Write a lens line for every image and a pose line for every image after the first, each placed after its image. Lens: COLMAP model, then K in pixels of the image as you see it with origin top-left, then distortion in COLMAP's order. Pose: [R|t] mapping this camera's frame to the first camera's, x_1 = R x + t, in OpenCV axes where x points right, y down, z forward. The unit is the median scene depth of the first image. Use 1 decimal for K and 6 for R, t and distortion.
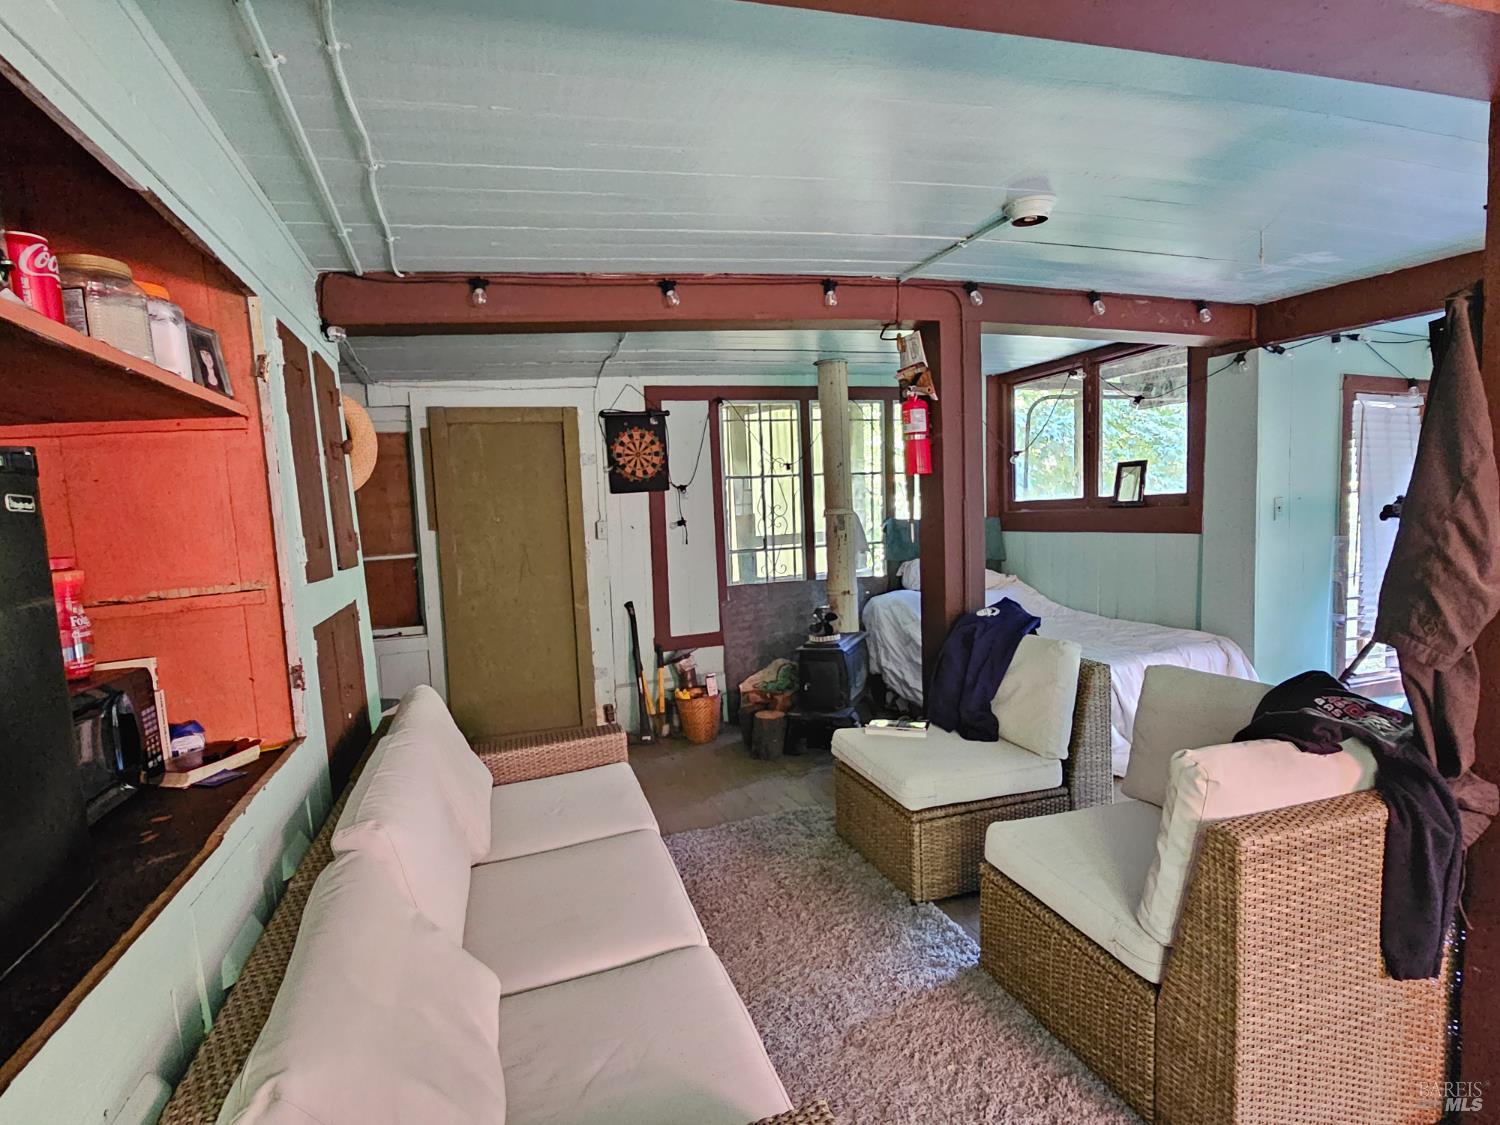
lens RADIAL K [[782.1, 0, 753.3], [0, 782.1, 568.1], [0, 0, 1]] dist [-0.003312, -0.000154]
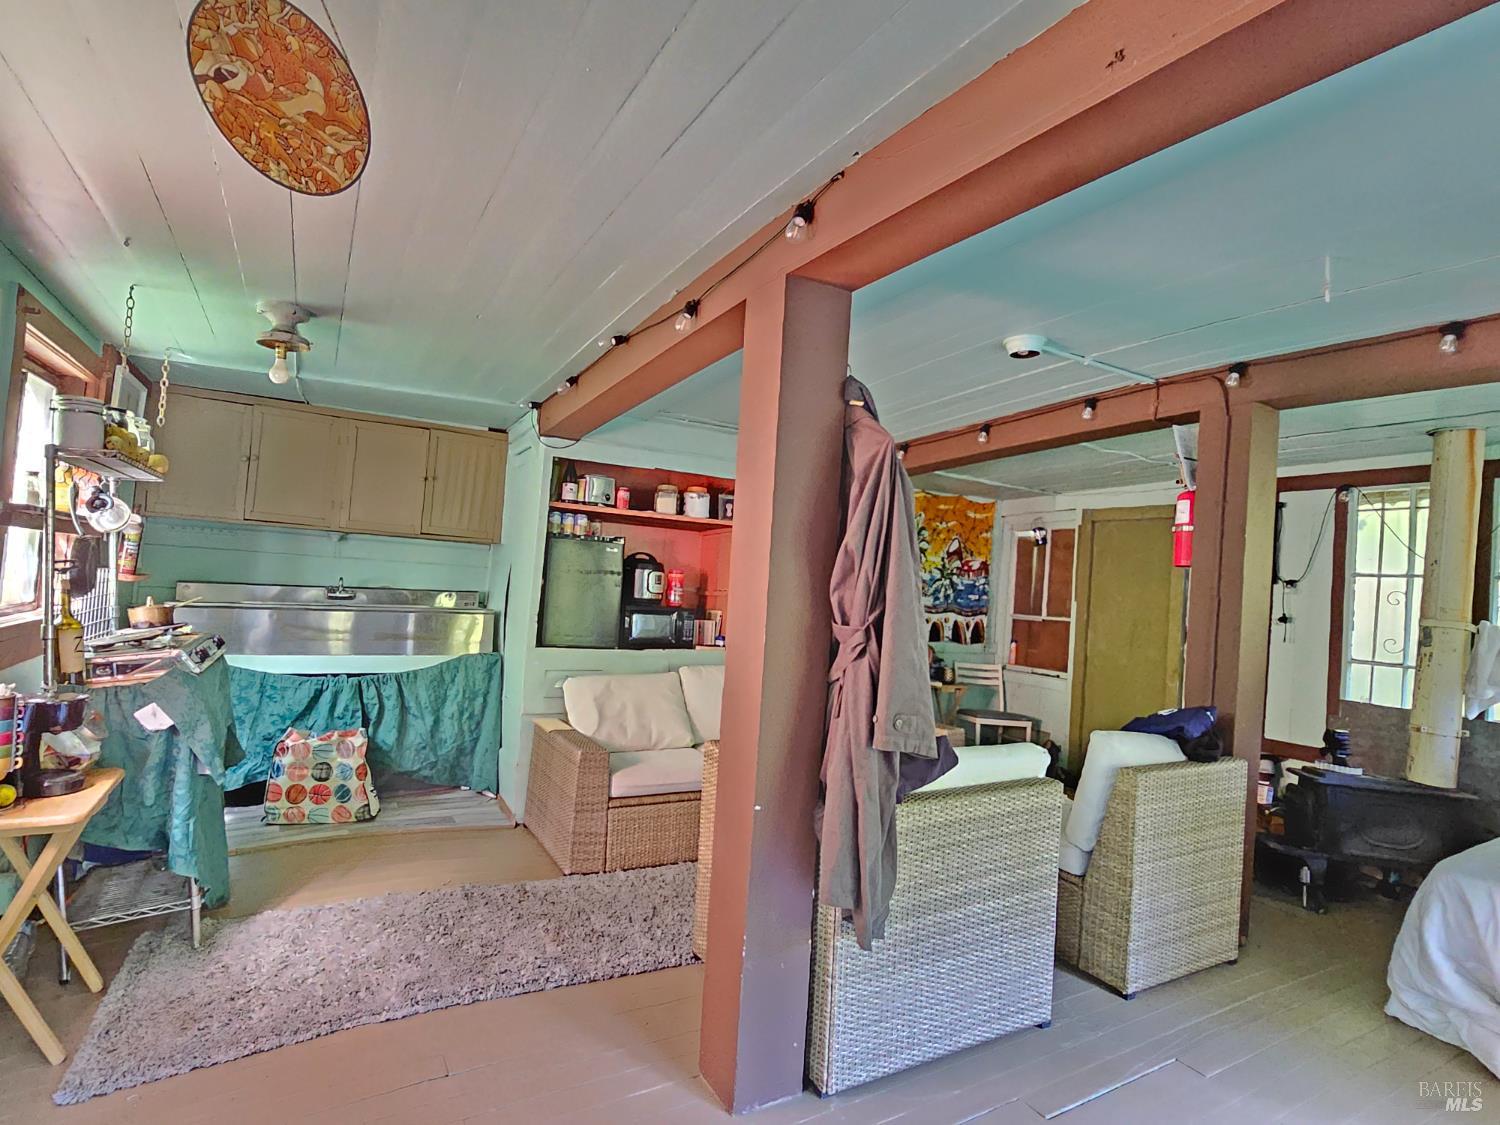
lens RADIAL K [[782.1, 0, 752.0], [0, 782.1, 570.1], [0, 0, 1]] dist [-0.003312, -0.000154]
pose [[0.172777, 0.039242, -0.984179, 1.032265], [-0.154331, 0.987943, 0.012299, -0.041899], [0.972795, 0.149764, 0.176750, 0.290595]]
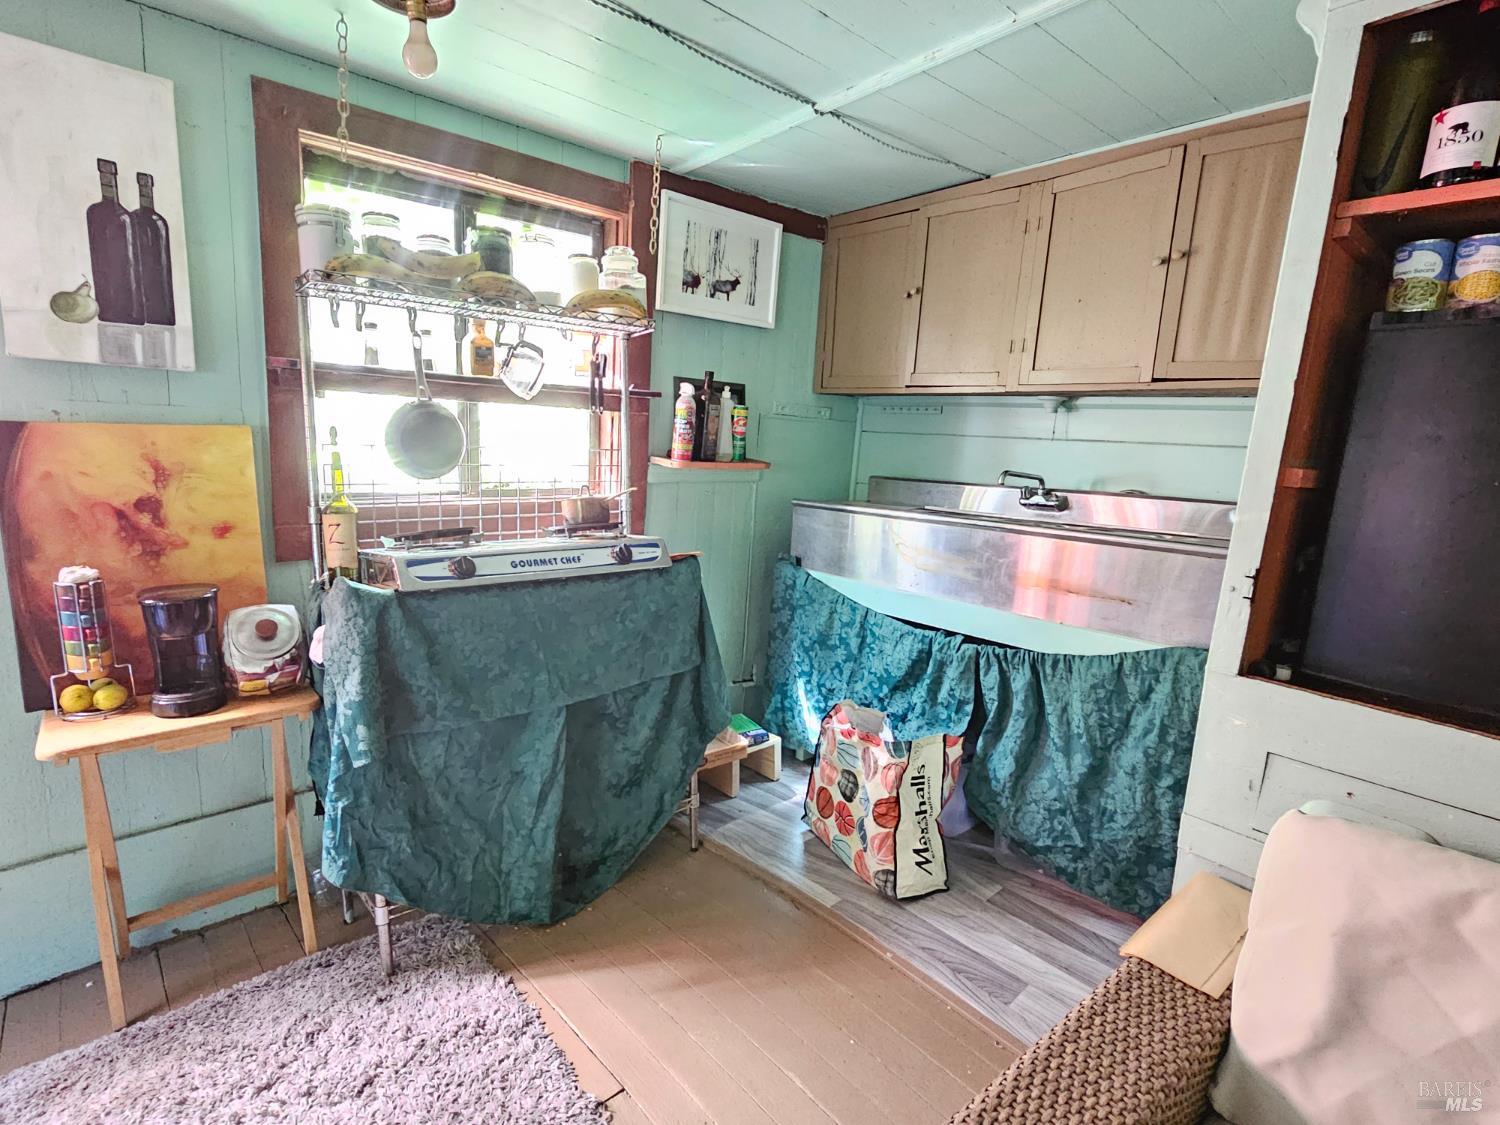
lens RADIAL K [[740.1, 0, 752.0], [0, 740.1, 566.4], [0, 0, 1]] dist [-0.004530, 0.001431]
pose [[-0.926996, 0.068686, -0.368728, 0.166130], [-0.035023, 0.962943, 0.267422, -0.003940], [0.373432, 0.260813, -0.890239, 0.424191]]
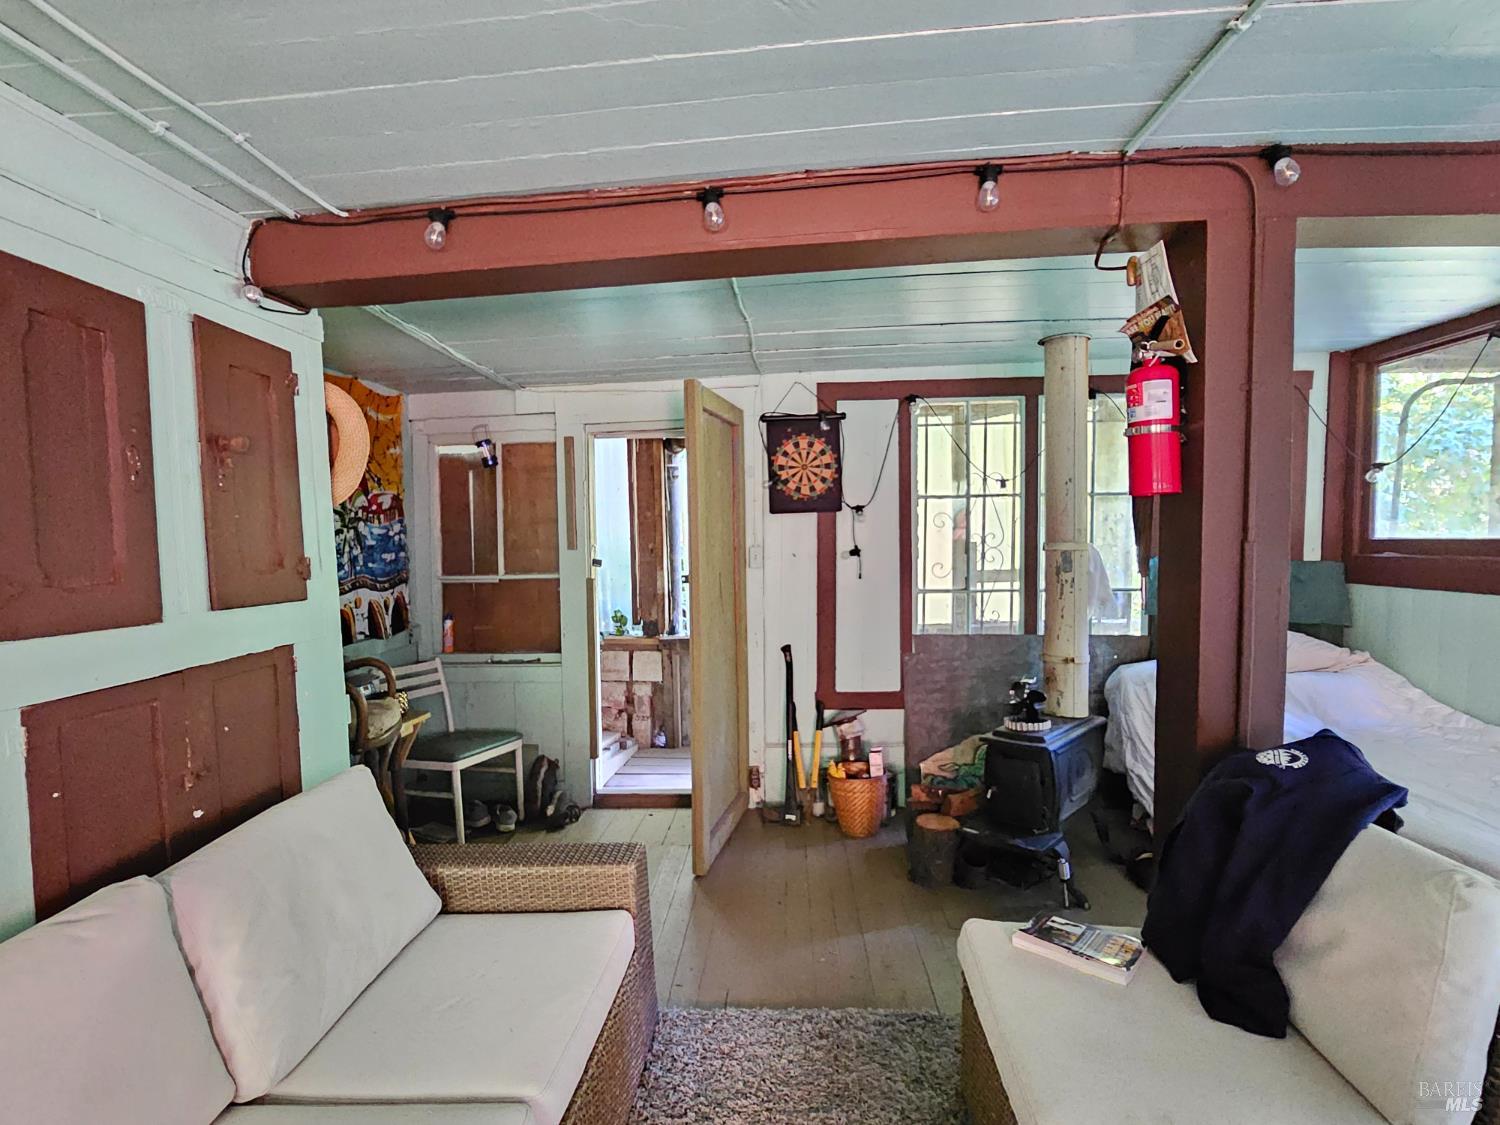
lens RADIAL K [[740.1, 0, 755.5], [0, 740.1, 564.6], [0, 0, 1]] dist [-0.004530, 0.001431]
pose [[0.926885, 0.048960, -0.372138, 0.138119], [-0.058048, 0.998226, -0.013252, -0.041543], [0.370829, 0.033885, 0.928083, 0.371272]]
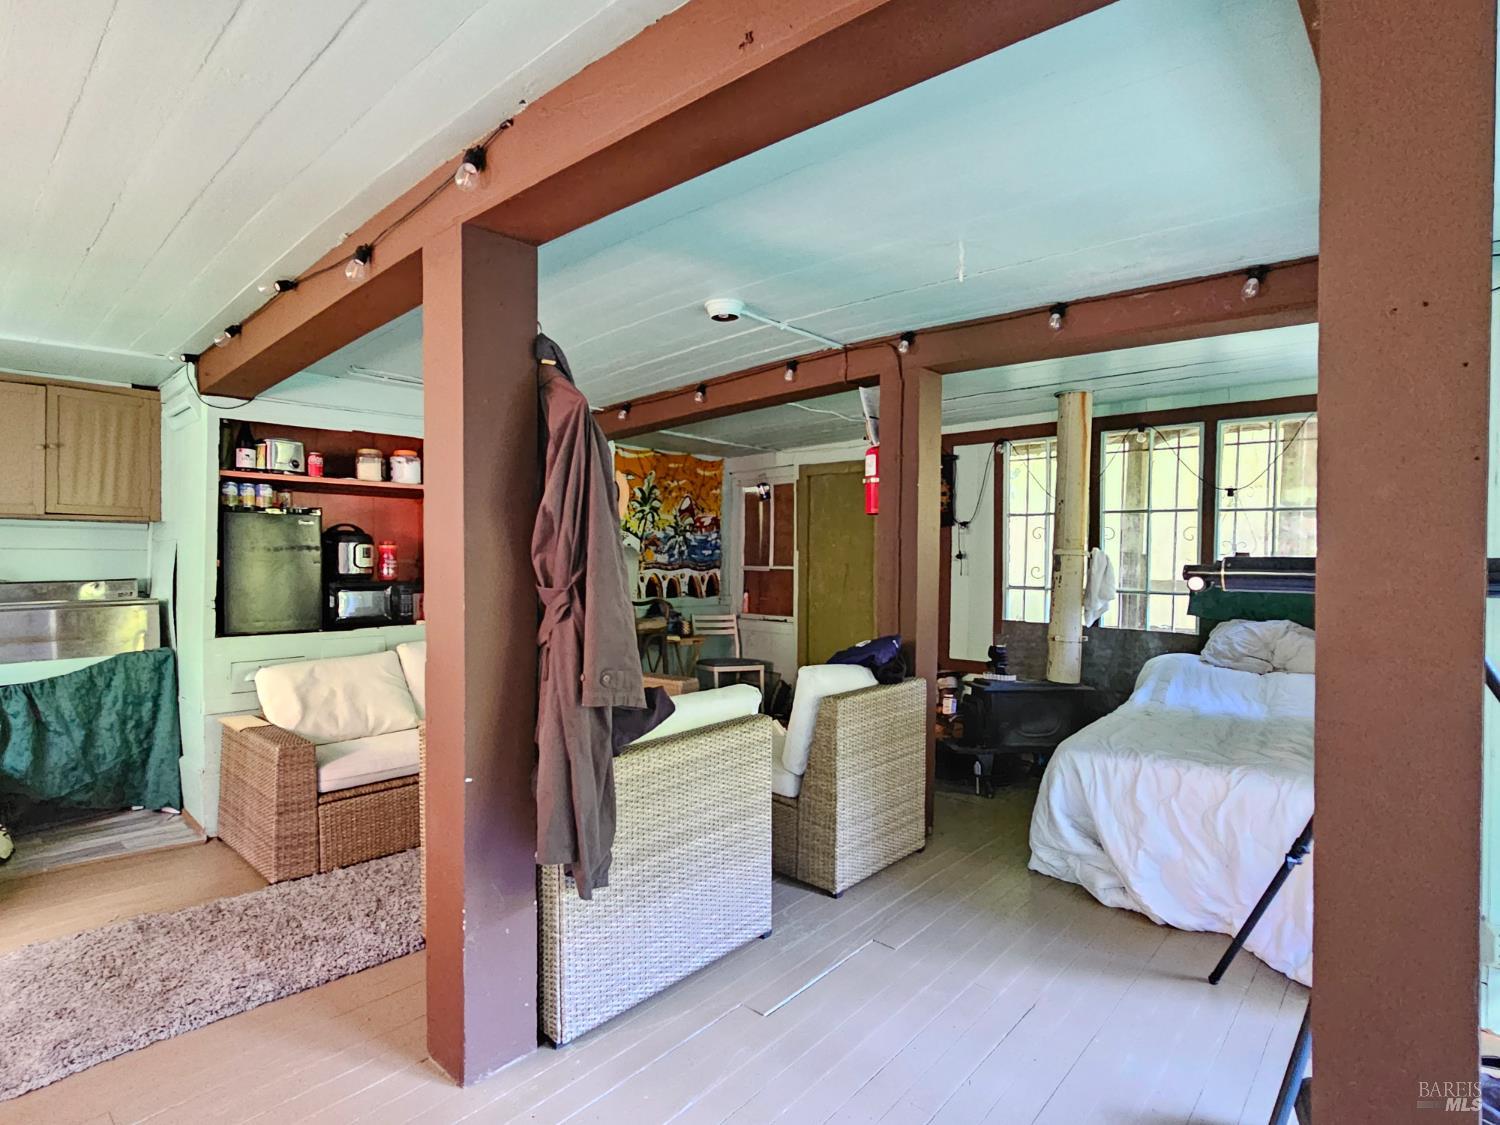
lens RADIAL K [[782.1, 0, 751.3], [0, 782.1, 571.4], [0, 0, 1]] dist [-0.003312, -0.000154]
pose [[0.471682, 0.069233, -0.879046, 1.053452], [-0.102334, 0.994475, 0.023414, -0.045778], [0.875810, 0.078912, 0.476161, 0.320453]]
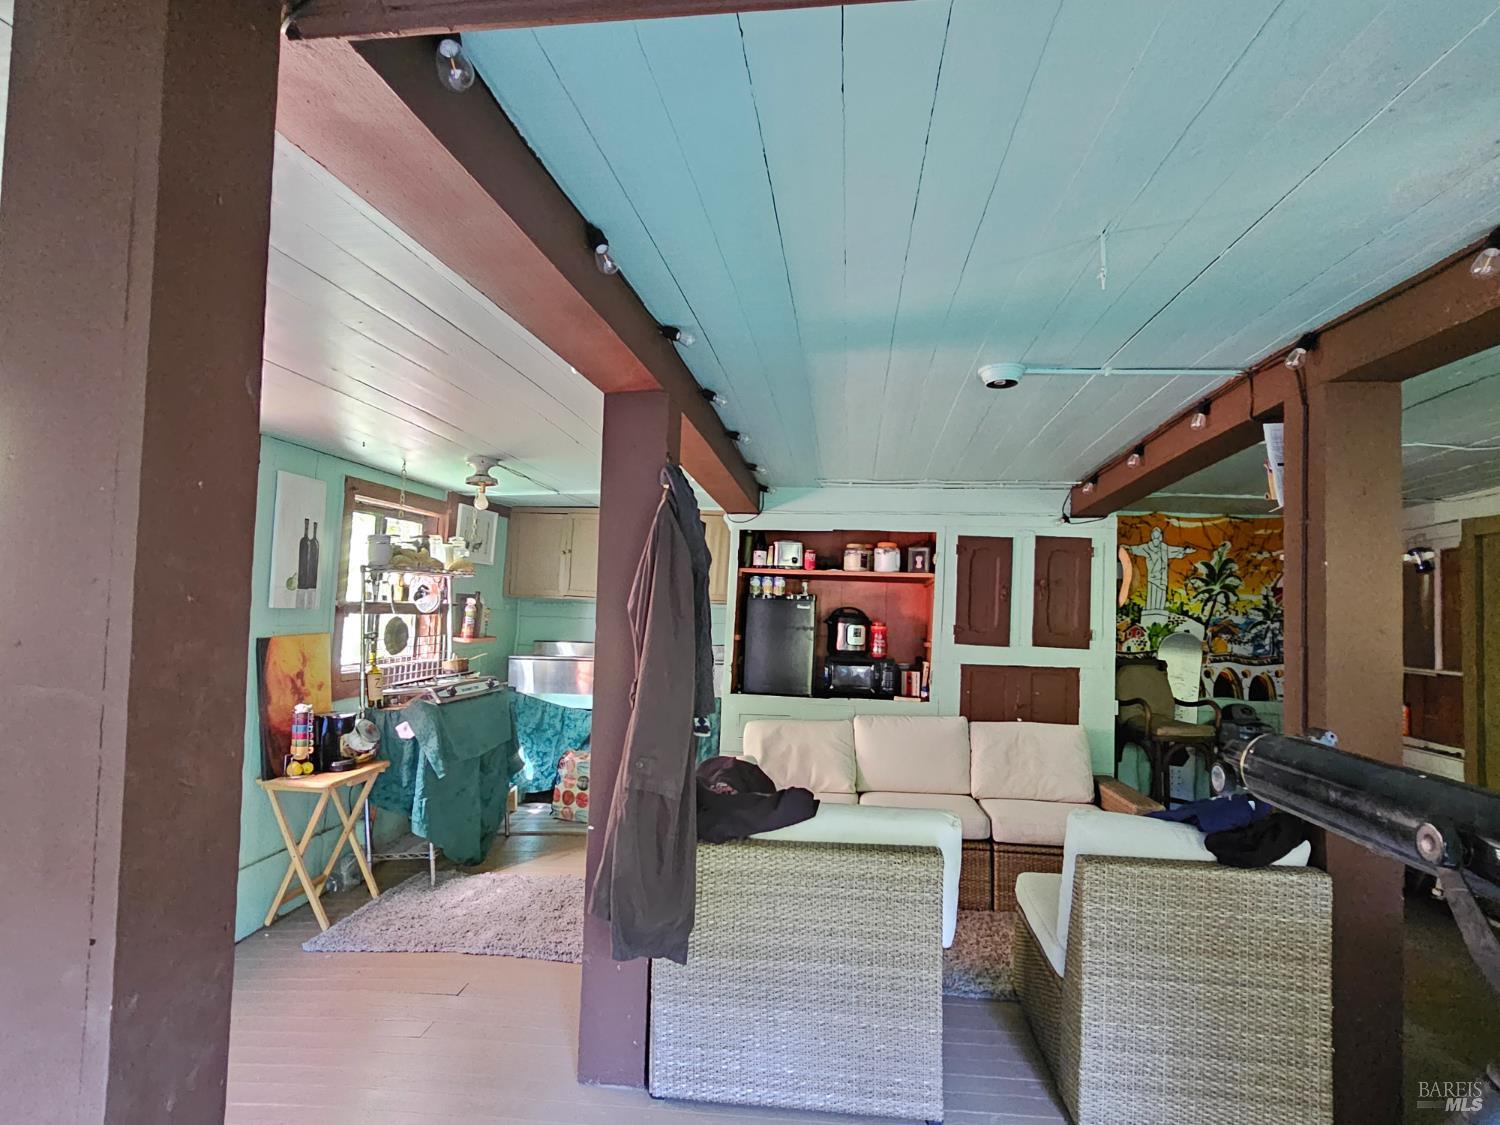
lens RADIAL K [[782.1, 0, 757.1], [0, 782.1, 571.2], [0, 0, 1]] dist [-0.003312, -0.000154]
pose [[-0.434777, -0.010180, -0.900481, 1.043868], [-0.087741, 0.995657, 0.031108, -0.125355], [0.896254, 0.092535, -0.433782, 0.827089]]
